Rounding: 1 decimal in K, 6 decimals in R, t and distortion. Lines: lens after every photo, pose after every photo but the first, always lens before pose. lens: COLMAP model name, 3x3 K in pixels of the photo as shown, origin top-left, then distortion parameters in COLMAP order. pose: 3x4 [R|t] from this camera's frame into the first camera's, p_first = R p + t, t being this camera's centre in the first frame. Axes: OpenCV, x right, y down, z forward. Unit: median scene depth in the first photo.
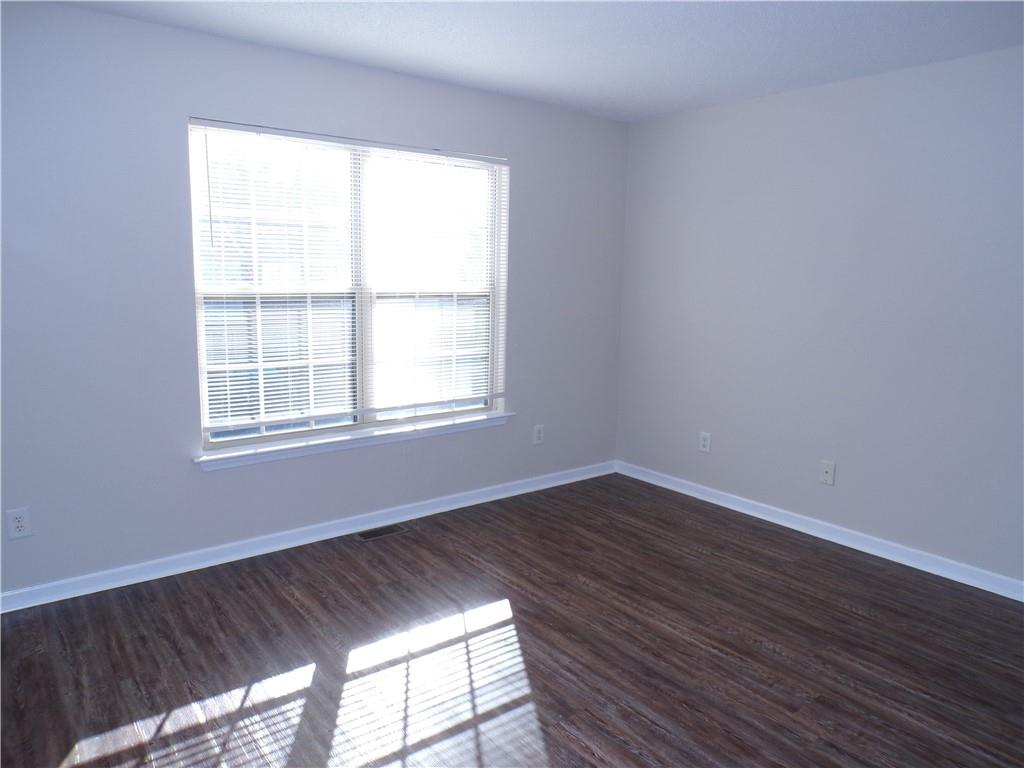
lens RADIAL K [[645.3, 0, 511.9], [0, 645.3, 365.2], [0, 0, 1]] dist [-0.005207, -0.001692]
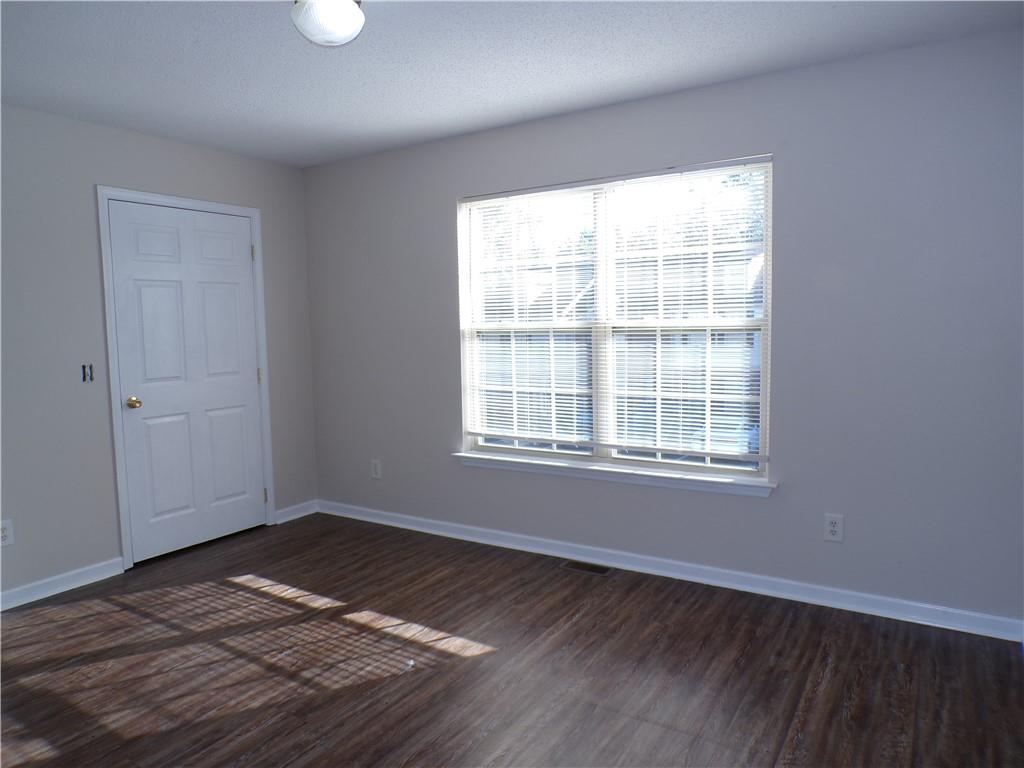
lens RADIAL K [[692.5, 0, 506.5], [0, 692.5, 383.8], [0, 0, 1]] dist [-0.049952, 0.031183]
pose [[0.355367, 0.077053, -0.931546, 0.776864], [-0.081909, 0.995330, 0.051082, -0.073664], [0.931131, 0.058149, 0.360019, 0.514756]]
